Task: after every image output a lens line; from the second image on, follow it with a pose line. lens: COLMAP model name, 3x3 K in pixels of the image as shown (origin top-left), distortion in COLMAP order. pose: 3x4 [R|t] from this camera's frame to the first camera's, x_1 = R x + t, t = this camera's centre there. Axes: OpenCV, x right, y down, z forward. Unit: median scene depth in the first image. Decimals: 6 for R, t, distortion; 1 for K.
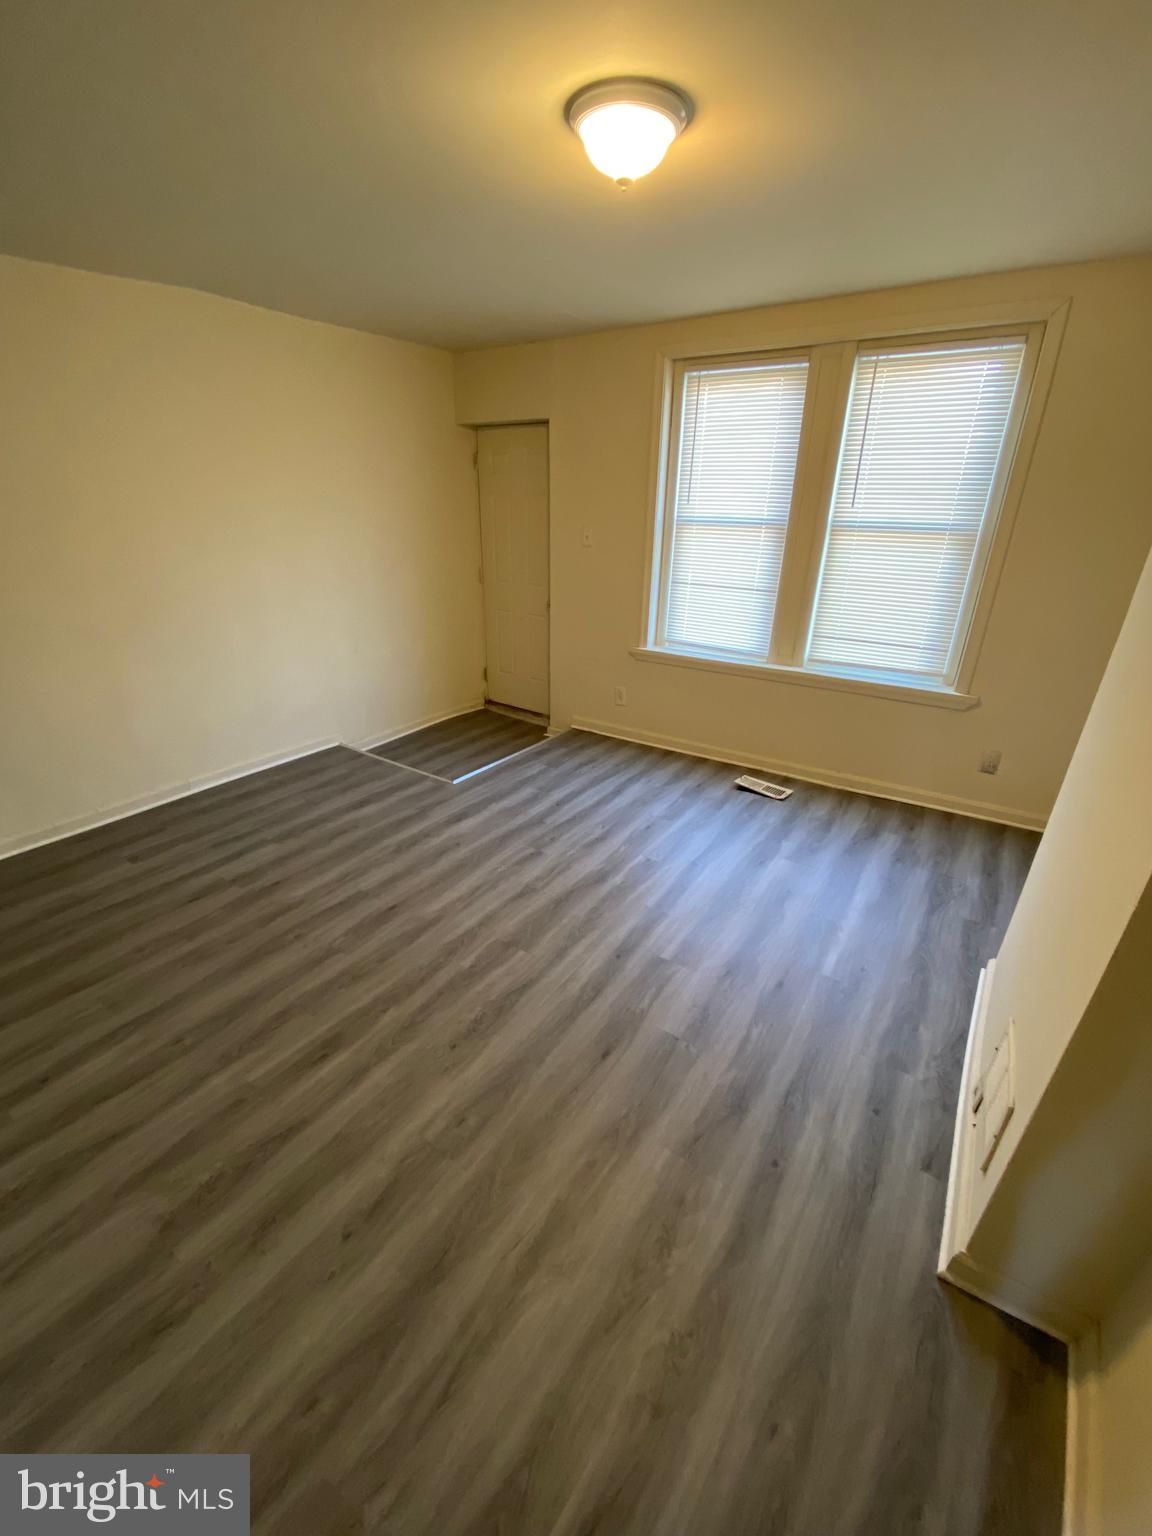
lens RADIAL K [[607.1, 0, 576.0], [0, 607.1, 768.0], [0, 0, 1]] dist [0.000201, -0.000133]
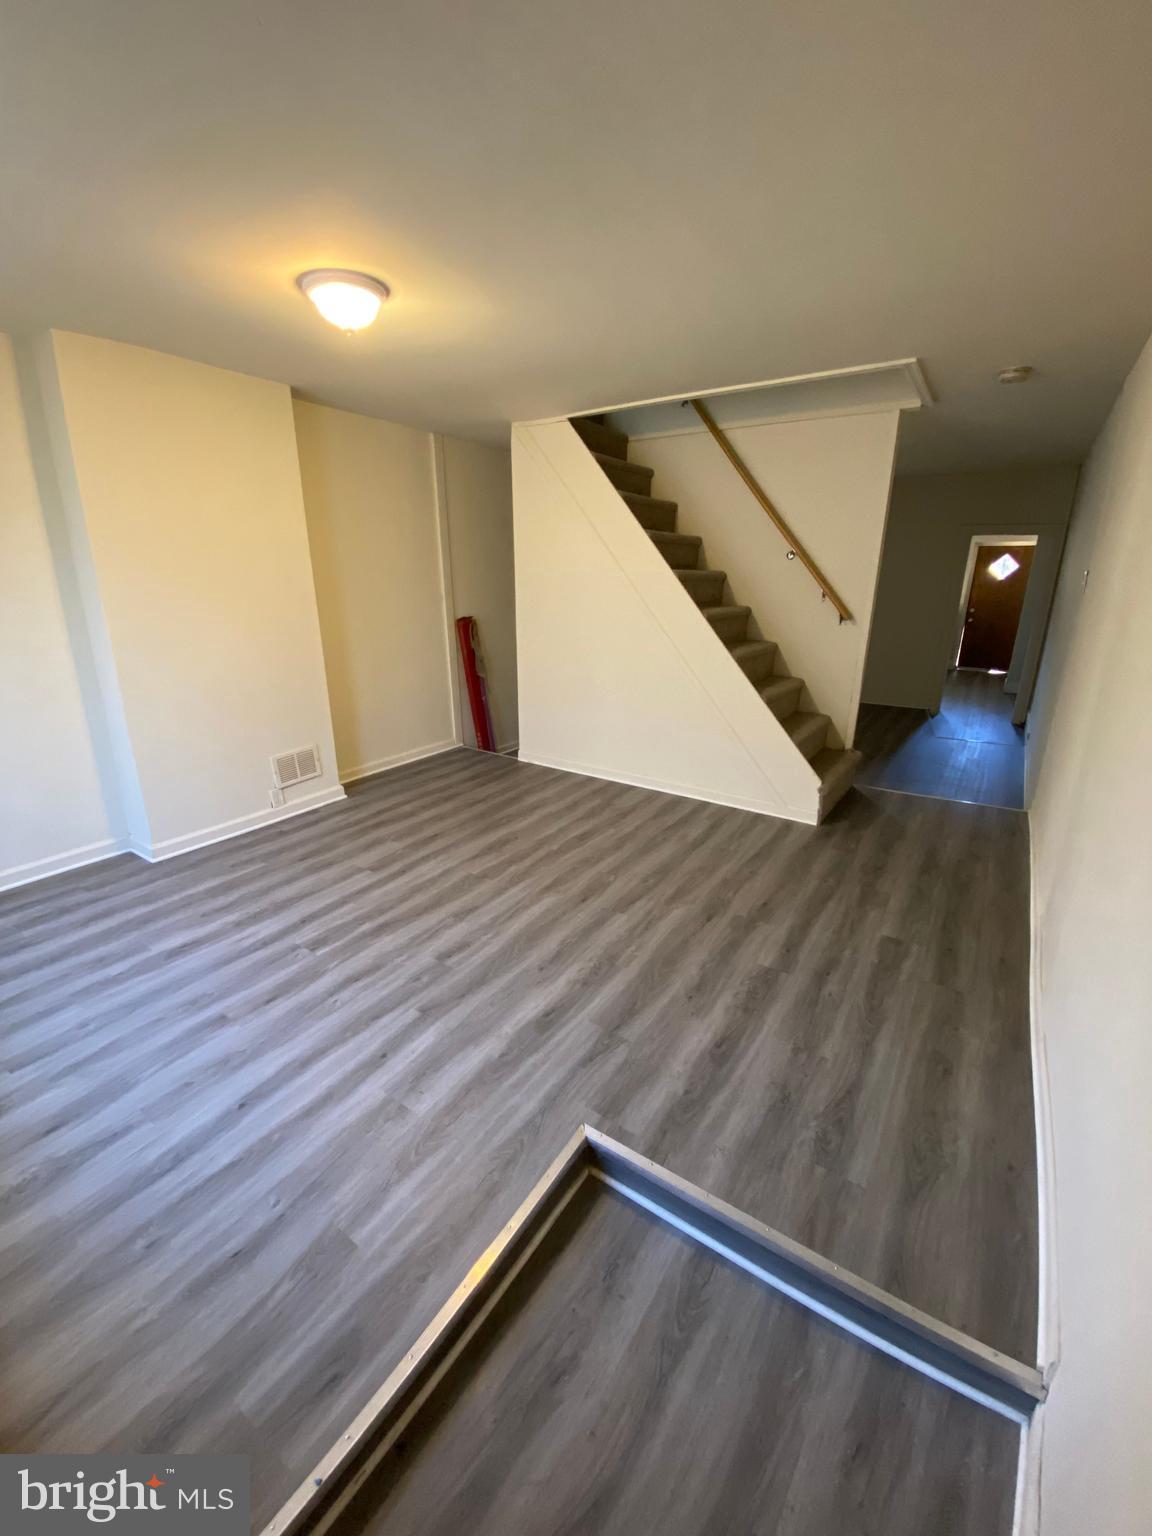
lens RADIAL K [[607.1, 0, 576.0], [0, 607.1, 768.0], [0, 0, 1]] dist [0.000201, -0.000133]
pose [[-0.999771, -0.016486, -0.013674, -0.234404], [-0.021396, 0.739110, 0.673245, -0.625869], [-0.000992, 0.673383, -0.739293, 1.464778]]
